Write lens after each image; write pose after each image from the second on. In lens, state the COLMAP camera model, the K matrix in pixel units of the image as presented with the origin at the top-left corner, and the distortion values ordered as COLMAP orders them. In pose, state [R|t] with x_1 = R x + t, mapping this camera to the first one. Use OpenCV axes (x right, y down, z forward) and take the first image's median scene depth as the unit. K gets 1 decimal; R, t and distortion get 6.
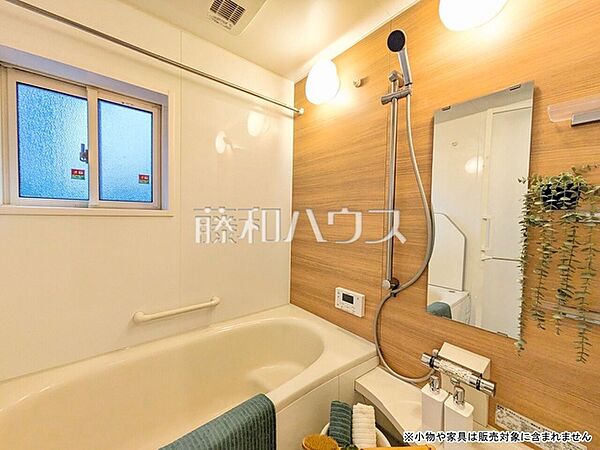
lens RADIAL K [[238.1, 0, 300.6], [0, 238.1, 225.7], [0, 0, 1]] dist [0.000261, 0.000076]
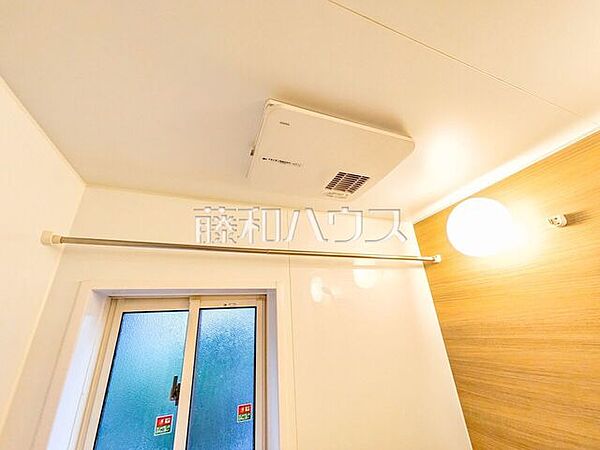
lens RADIAL K [[238.1, 0, 298.3], [0, 238.1, 223.4], [0, 0, 1]] dist [0.000261, 0.000076]
pose [[0.942813, -0.199824, -0.266783, -0.223825], [0.067920, 0.898757, -0.433154, -0.368837], [0.326328, 0.390263, 0.860932, 0.256874]]
